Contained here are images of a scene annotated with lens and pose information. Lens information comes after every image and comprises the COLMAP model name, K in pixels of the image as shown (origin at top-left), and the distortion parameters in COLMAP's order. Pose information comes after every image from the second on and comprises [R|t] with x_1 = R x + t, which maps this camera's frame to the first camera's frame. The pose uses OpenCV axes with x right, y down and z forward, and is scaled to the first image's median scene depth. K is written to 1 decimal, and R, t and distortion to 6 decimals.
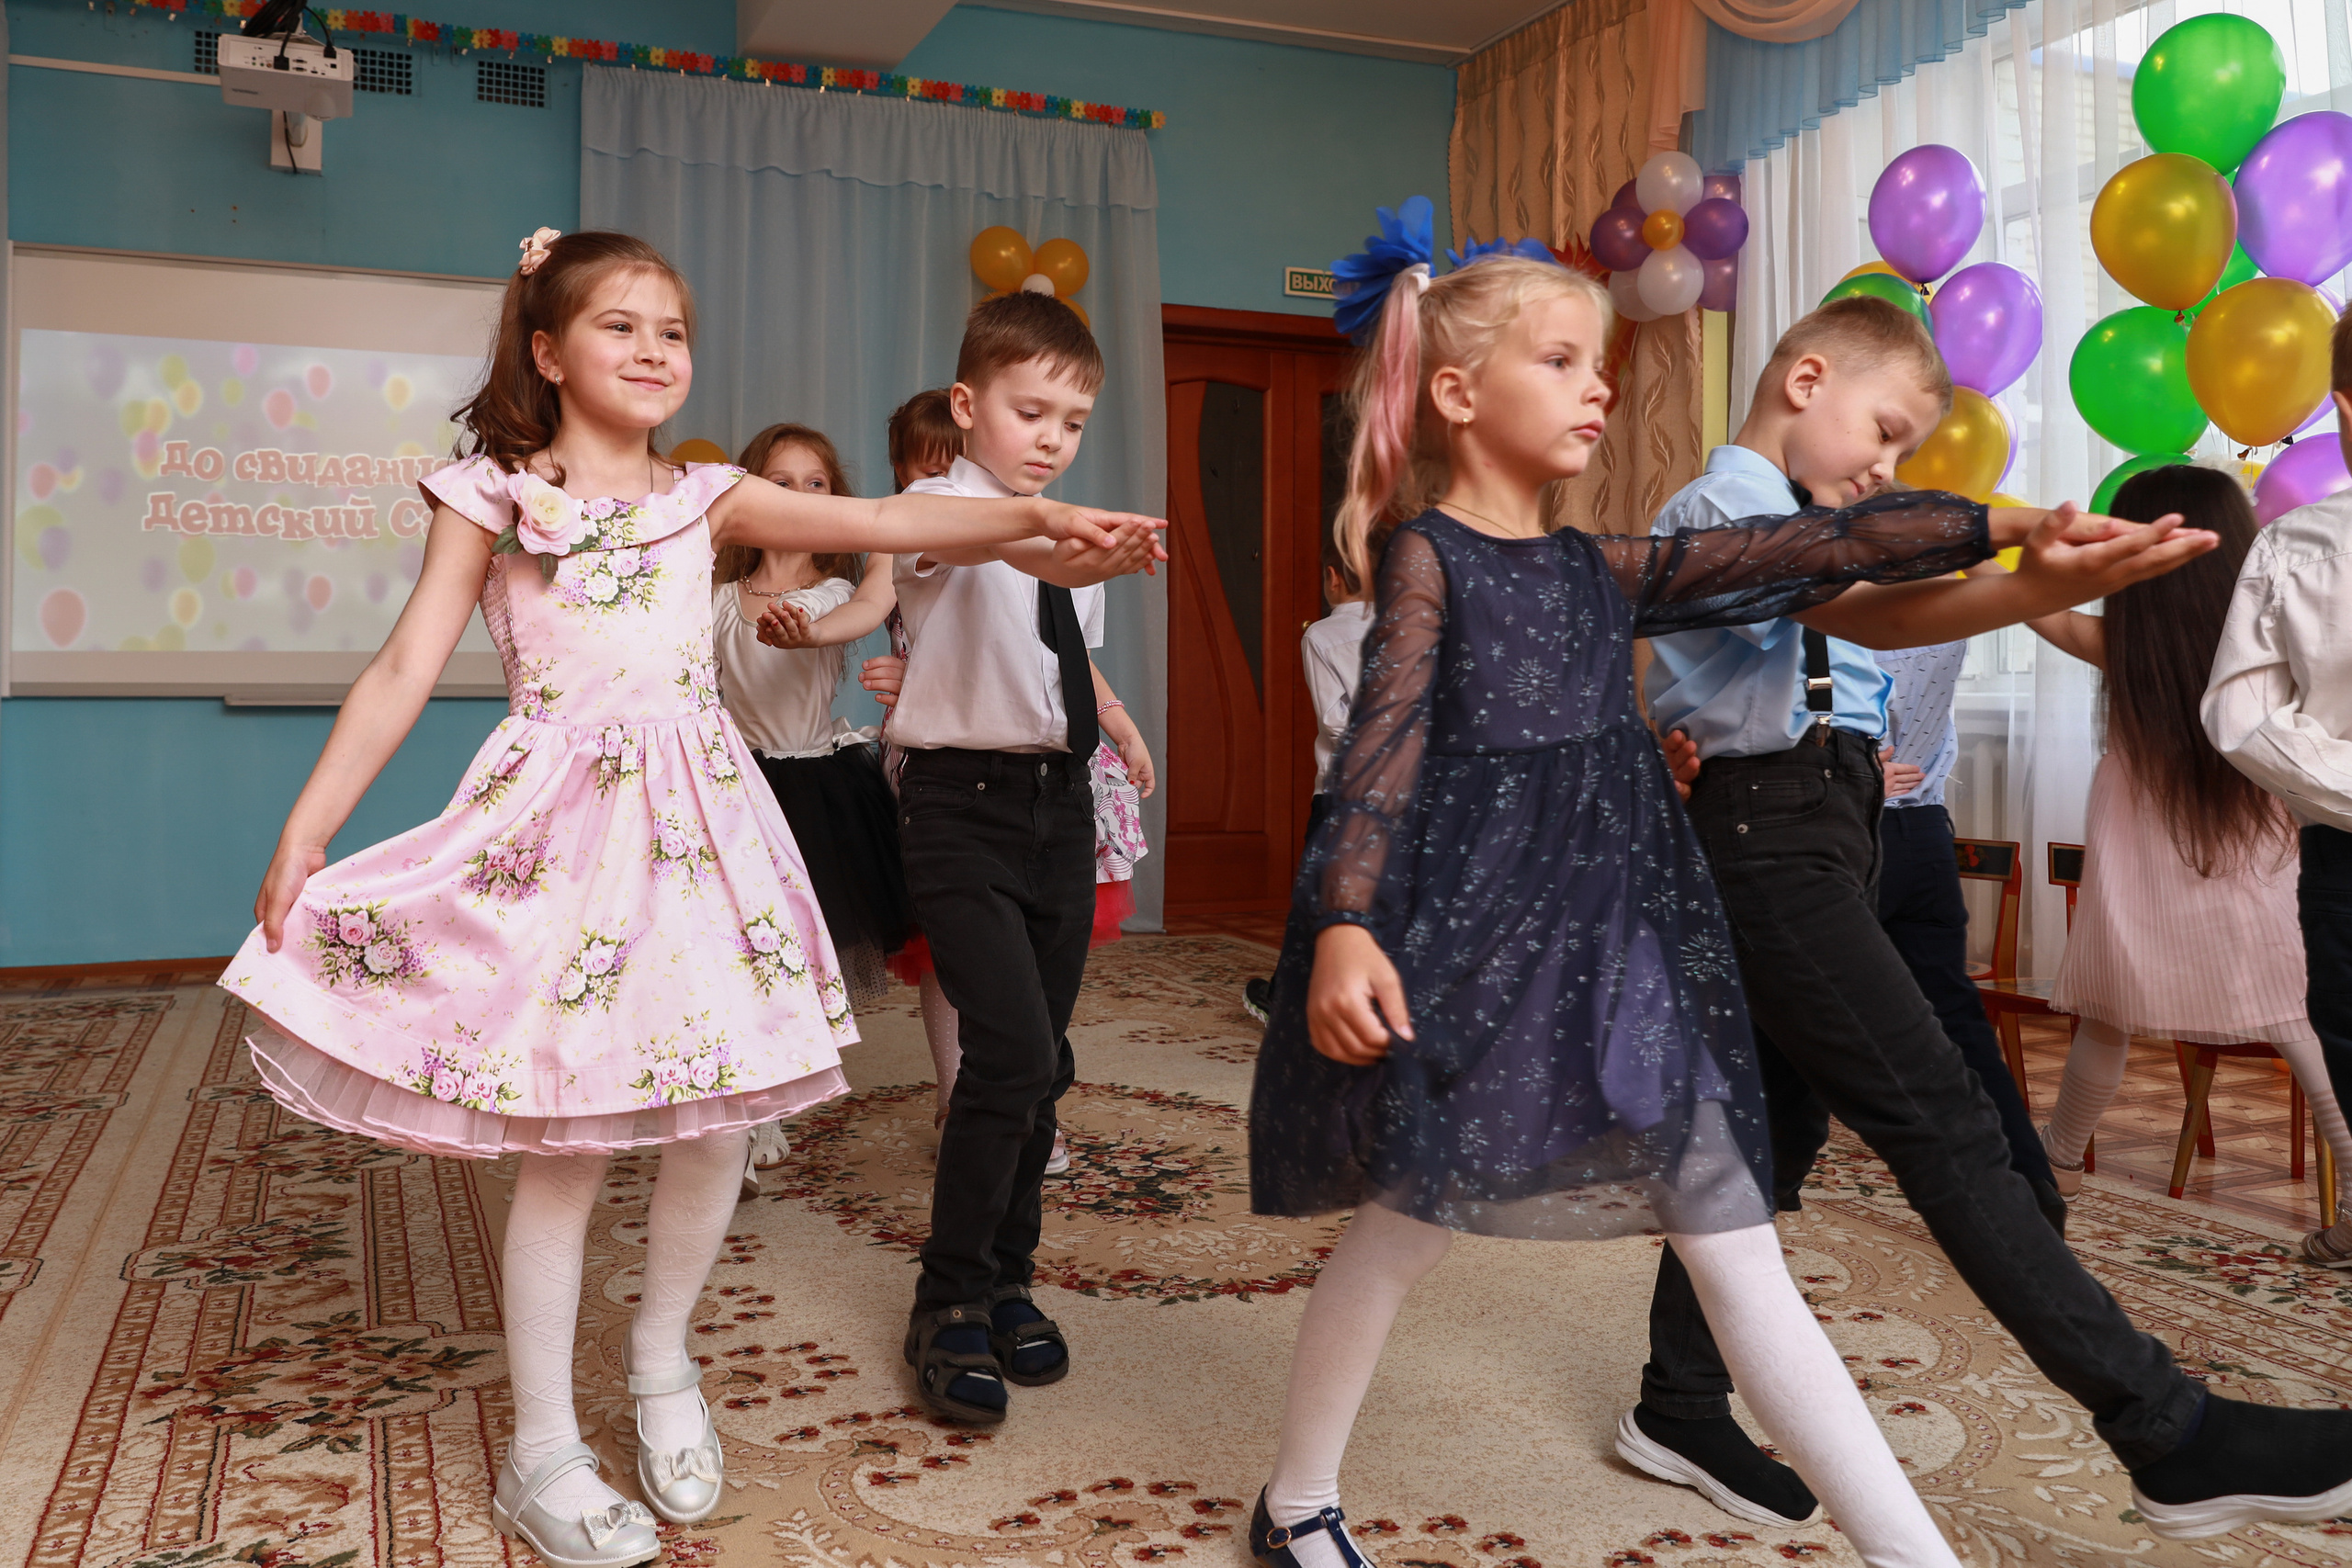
lens RADIAL K [[1834.0, 0, 1067.3], [0, 1834.0, 678.6], [0, 0, 1]] dist [-0.007141, -0.007673]
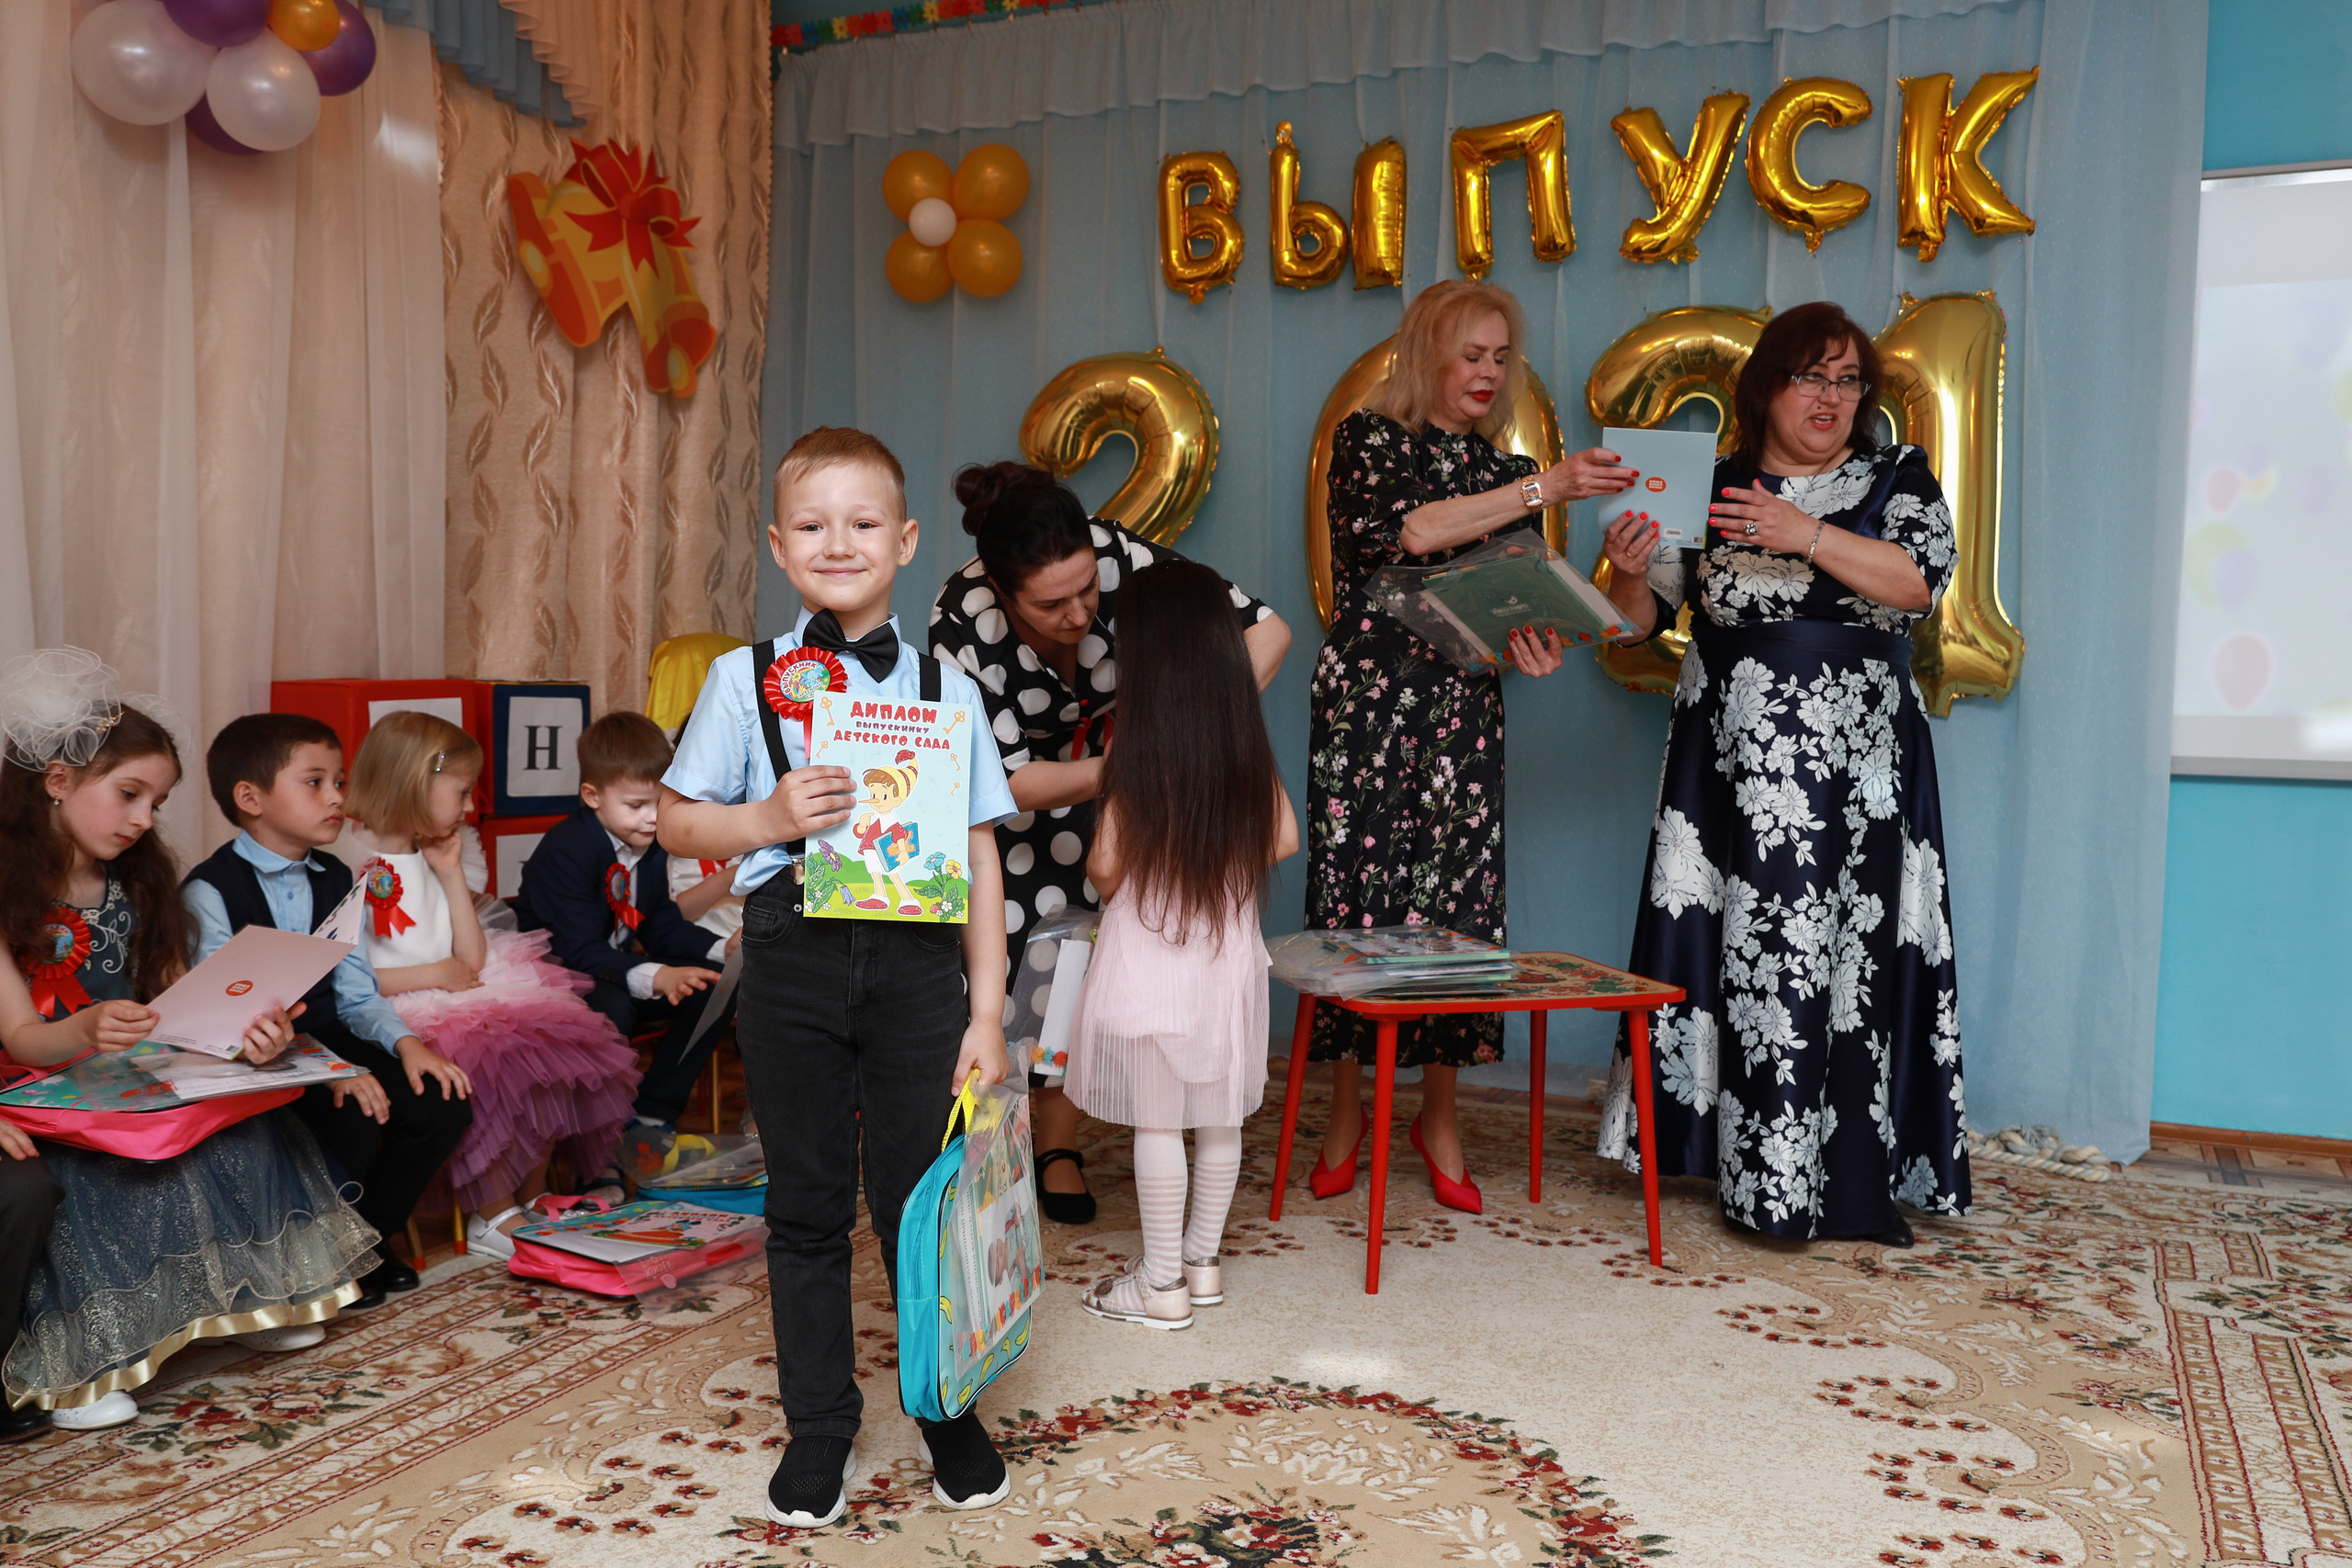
lens RADIAL K [[1905.3, 0, 1176.0], [0, 1905.3, 784.0], [0, 0, 1]] dist [-0.009593, 0.001304]
pose [[0.695212, 0.051837, -0.716933, -0.454753], [-0.013683, 0.998170, 0.058904, -0.042335], [0.718674, -0.031141, 0.694649, 0.223090]]
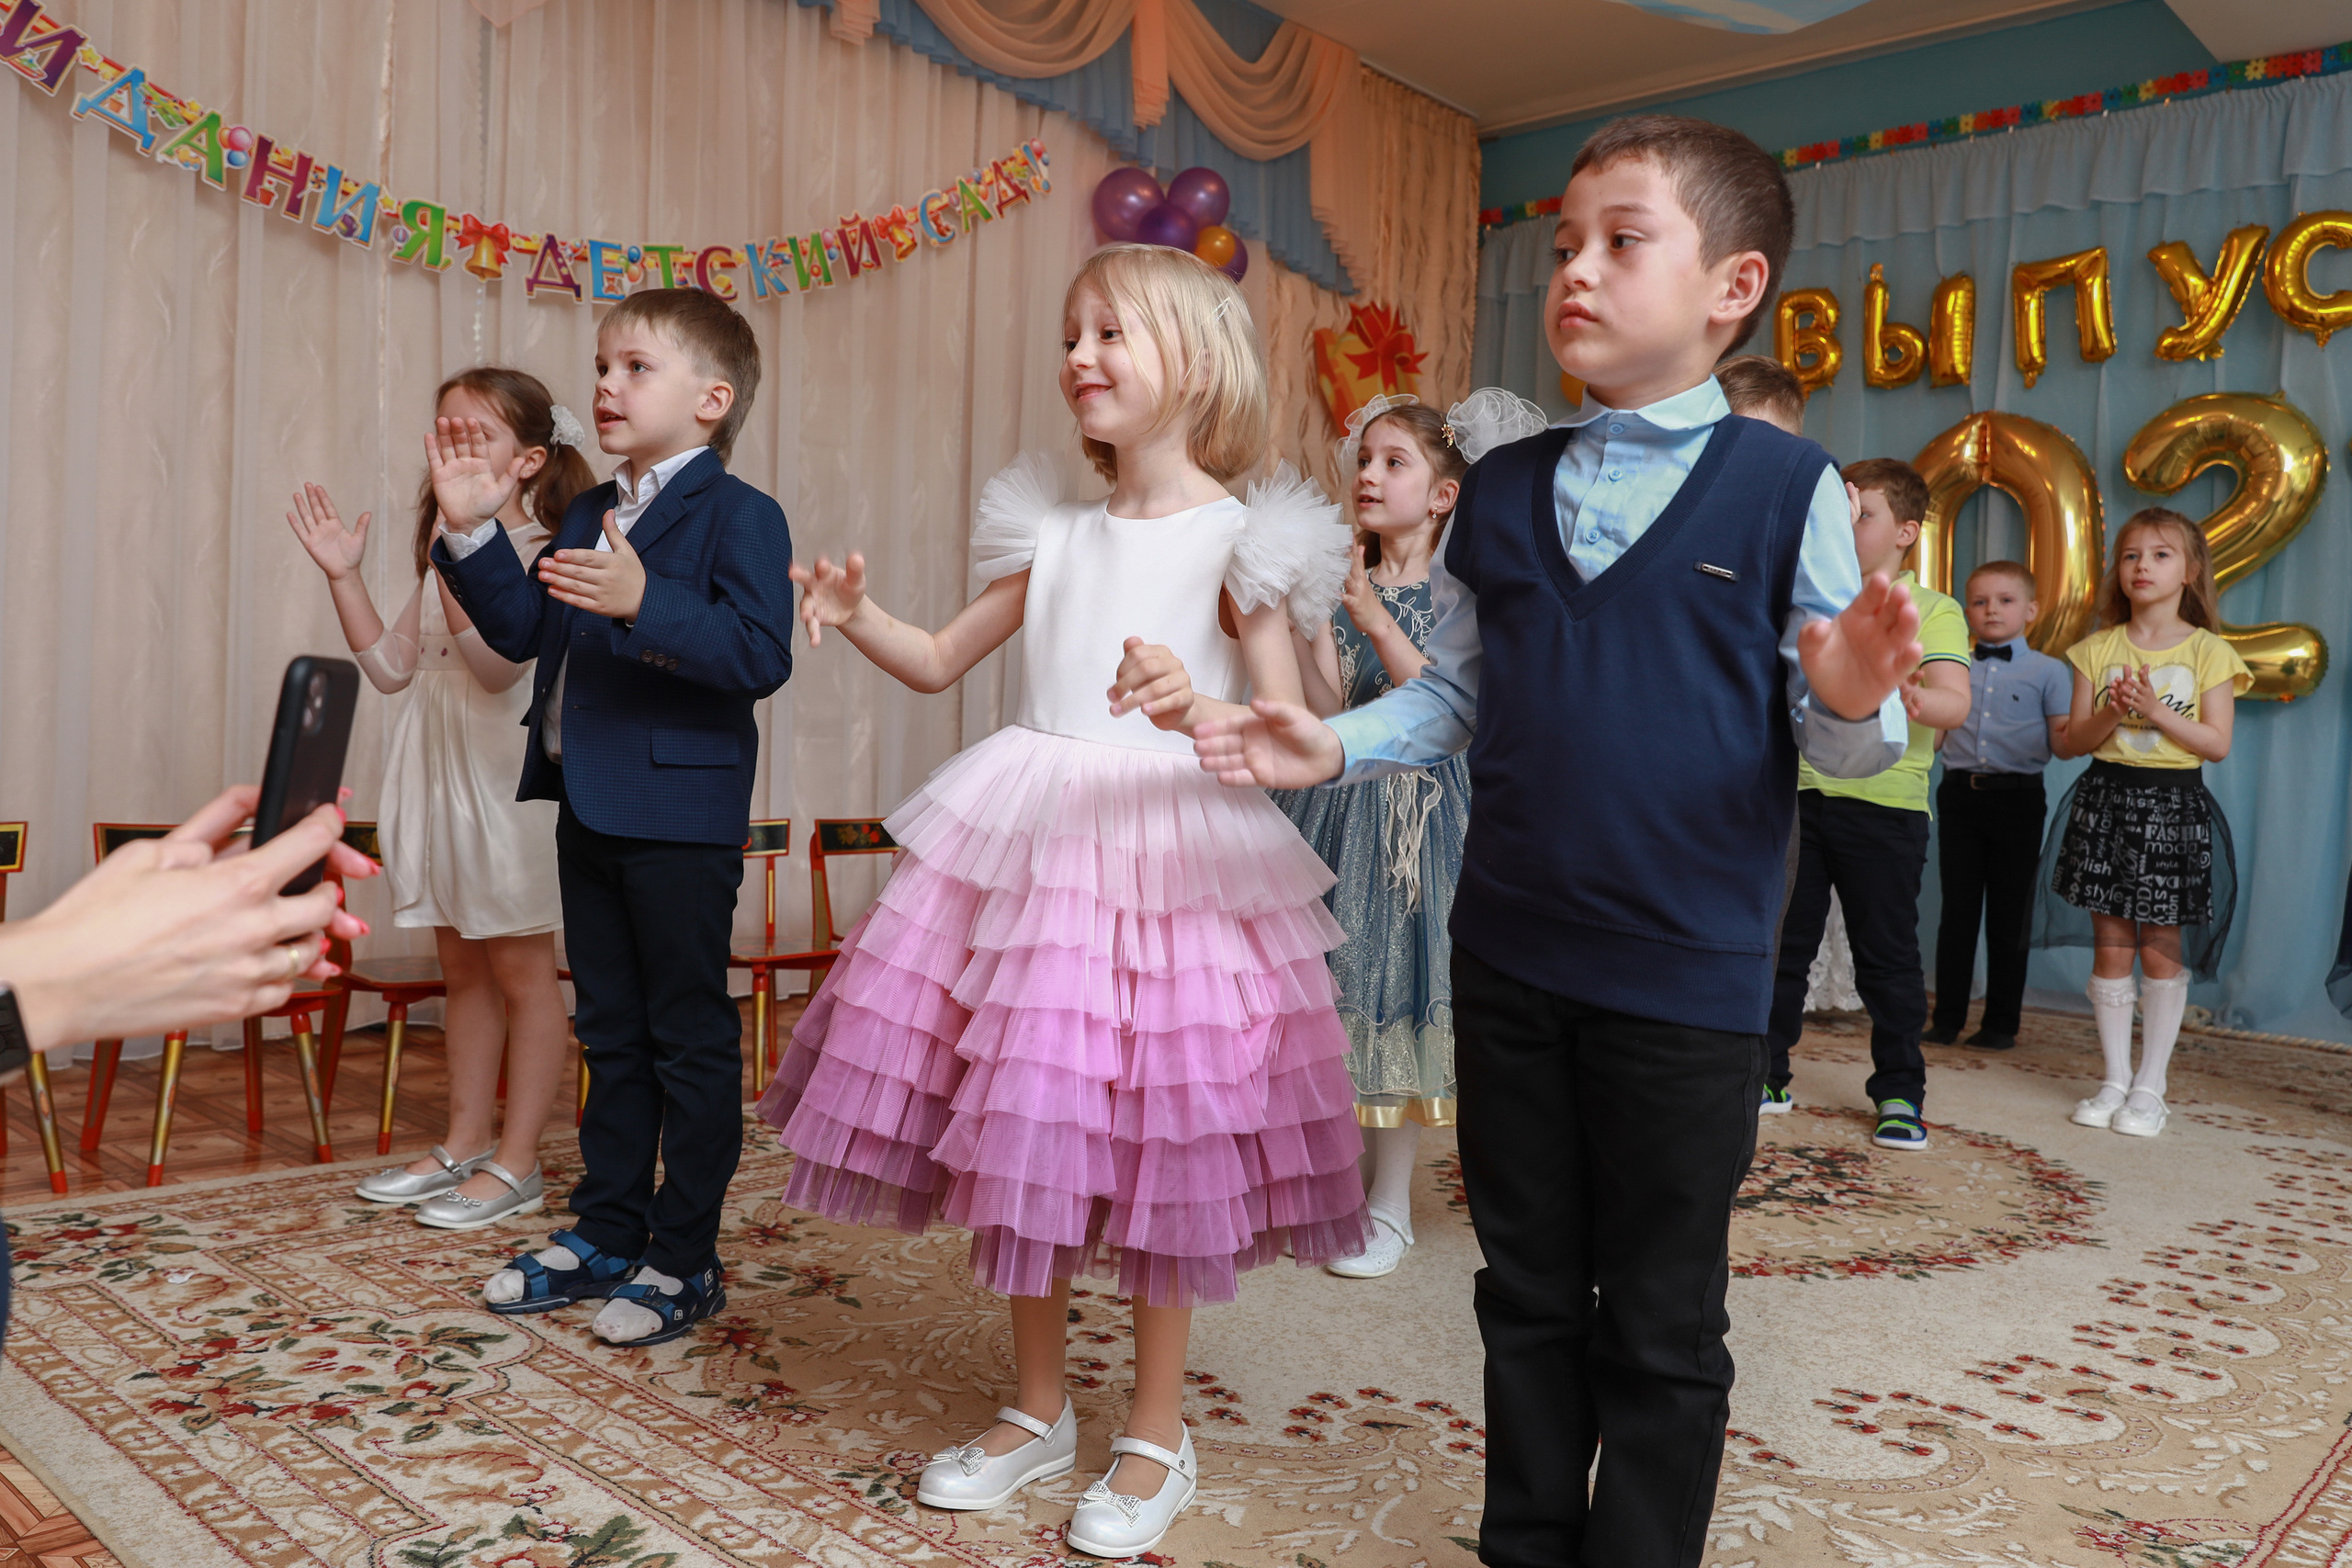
lens RADIAL K [[1811.5, 0, 1176.9], [0, 1811.5, 748.9], [0, 0, 1]] dist [-0.002993, 0.005540]
pose [[0.440168, 0.028777, -0.897454, -0.135292], [-0.037239, 0.999211, 0.013776, 0.024141], [0.897143, 0.027356, 0.440893, -0.104795]]
